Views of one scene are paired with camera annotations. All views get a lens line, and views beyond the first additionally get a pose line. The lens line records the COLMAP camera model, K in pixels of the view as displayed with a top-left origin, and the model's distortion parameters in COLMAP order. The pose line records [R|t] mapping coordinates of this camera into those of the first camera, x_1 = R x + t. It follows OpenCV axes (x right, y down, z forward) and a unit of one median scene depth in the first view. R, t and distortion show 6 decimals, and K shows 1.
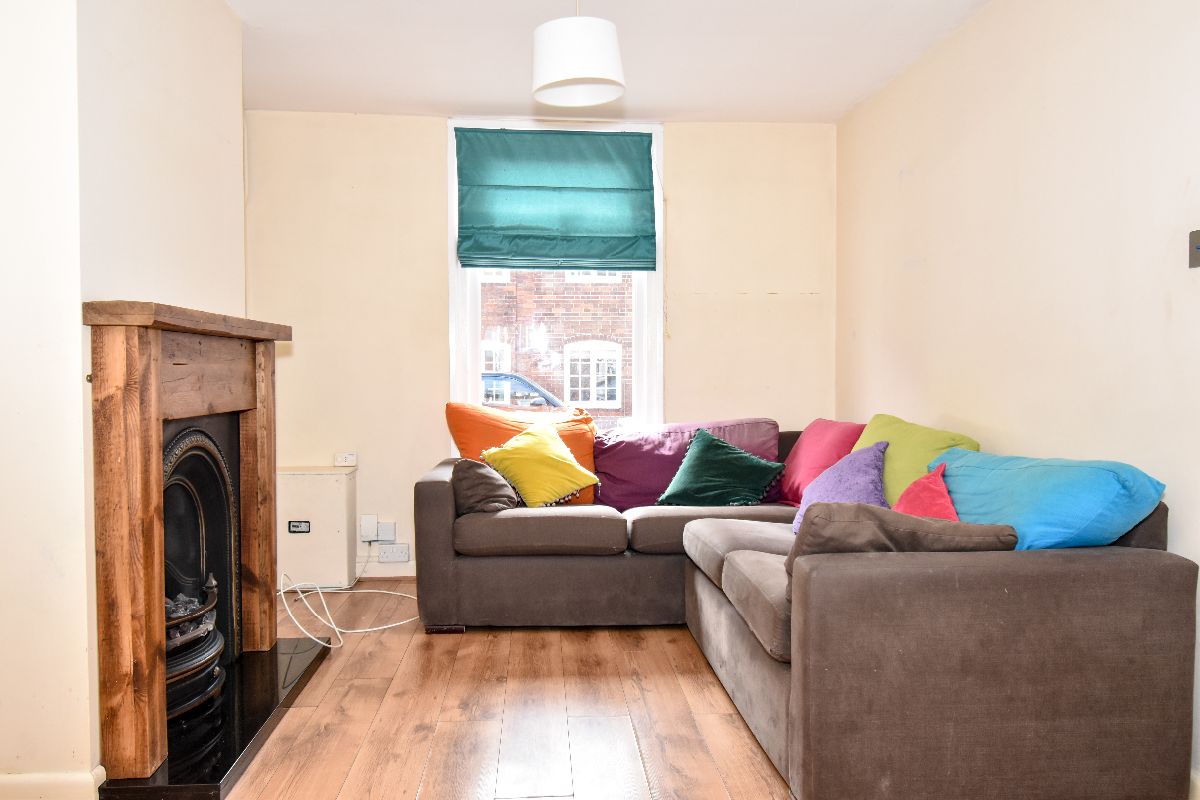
lens RADIAL K [[869.5, 0, 600.0], [0, 869.5, 400.0], [0, 0, 1]] dist [-0.009634, -0.005794]
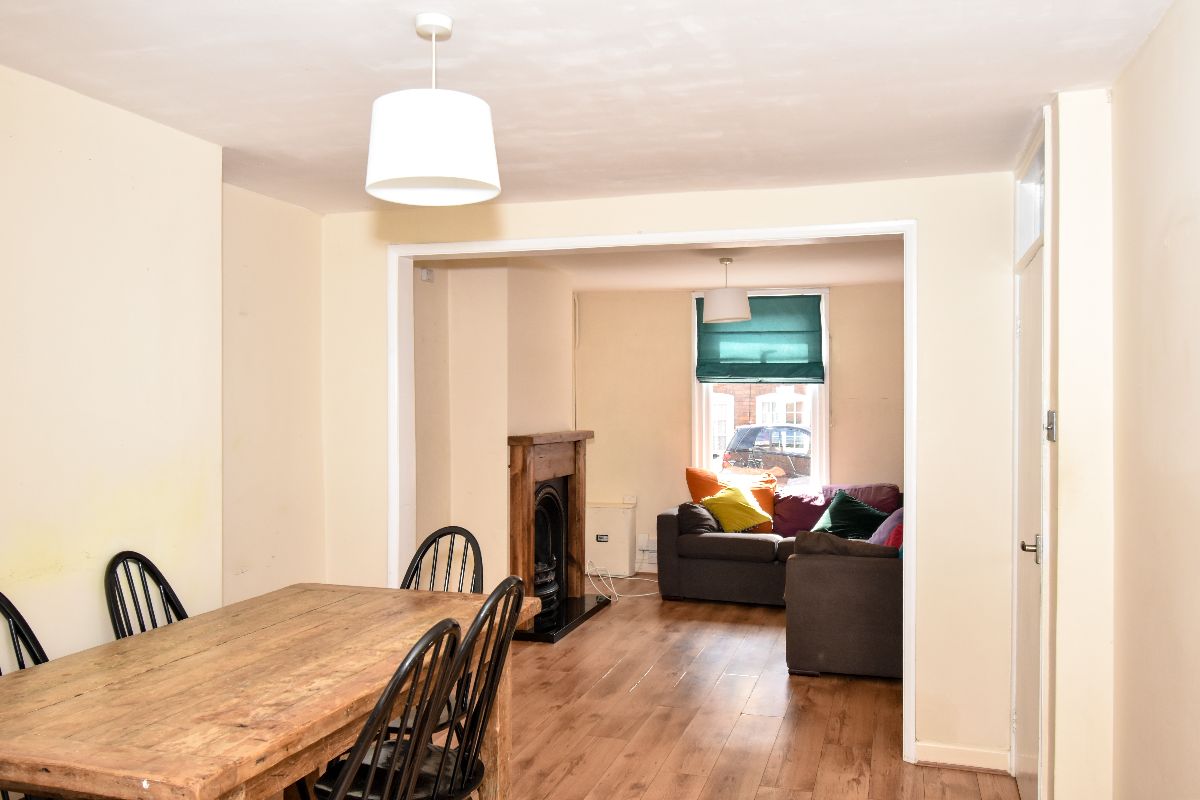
lens RADIAL K [[869.5, 0, 600.0], [0, 869.5, 400.0], [0, 0, 1]] dist [-0.009634, -0.005794]
pose [[0.929445, -0.001329, -0.368958, 0.337782], [-0.014450, 0.999095, -0.039998, -0.068830], [0.368677, 0.042508, 0.928585, -0.722826]]
